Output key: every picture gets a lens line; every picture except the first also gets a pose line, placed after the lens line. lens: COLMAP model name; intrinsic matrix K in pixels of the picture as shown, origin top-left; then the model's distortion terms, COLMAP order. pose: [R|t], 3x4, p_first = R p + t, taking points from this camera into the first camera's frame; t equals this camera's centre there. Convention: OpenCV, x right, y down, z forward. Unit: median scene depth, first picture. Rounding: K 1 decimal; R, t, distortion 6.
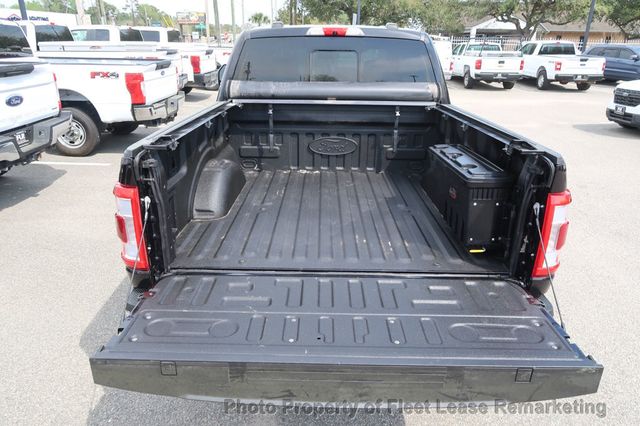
lens RADIAL K [[443.2, 0, 317.9], [0, 443.2, 212.7], [0, 0, 1]] dist [-0.035880, 0.018049]
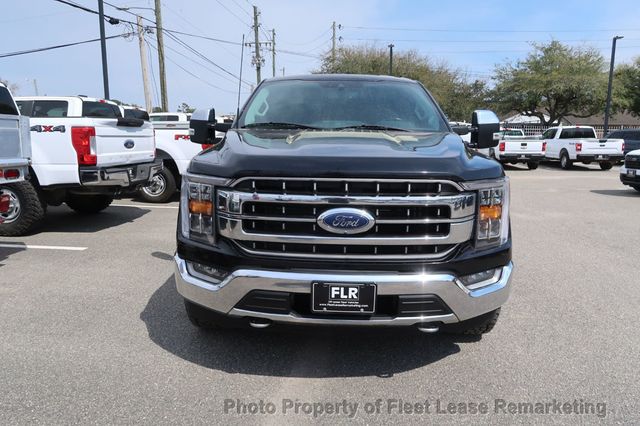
lens RADIAL K [[443.2, 0, 316.7], [0, 443.2, 212.9], [0, 0, 1]] dist [-0.035880, 0.018049]
pose [[0.996890, 0.004369, -0.078680, -0.025167], [-0.020721, 0.977858, -0.208240, 0.279183], [0.076028, 0.209223, 0.974908, -0.285791]]
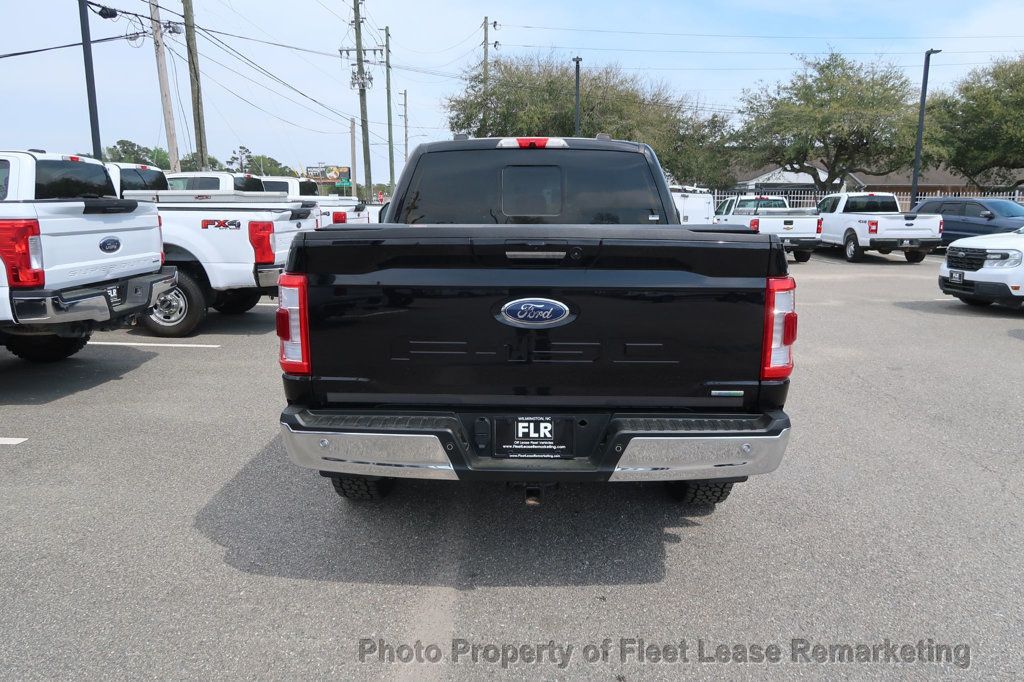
lens RADIAL K [[709.2, 0, 508.7], [0, 709.2, 339.4], [0, 0, 1]] dist [-0.035880, 0.018049]
pose [[0.999878, -0.005063, -0.014793, 0.011771], [0.002221, 0.982513, -0.186183, 0.168694], [0.015477, 0.186128, 0.982404, -0.190205]]
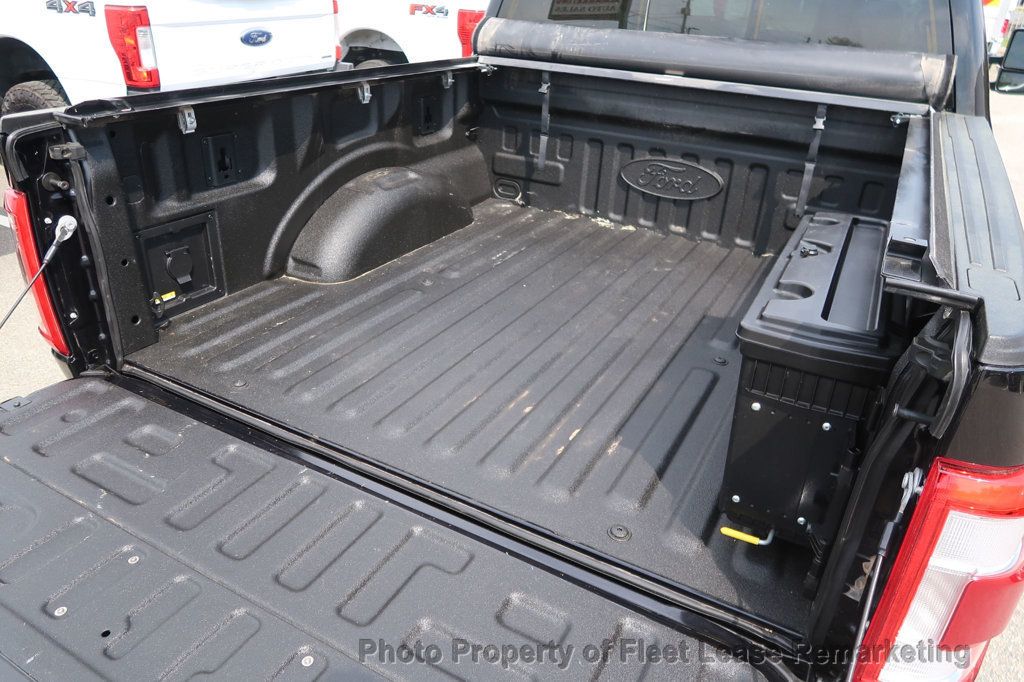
lens RADIAL K [[709.2, 0, 508.8], [0, 709.2, 340.7], [0, 0, 1]] dist [-0.035880, 0.018049]
pose [[0.882349, 0.241515, -0.403895, 0.222772], [-0.197816, 0.969102, 0.147340, -0.061434], [0.427001, -0.050108, 0.902862, 0.250080]]
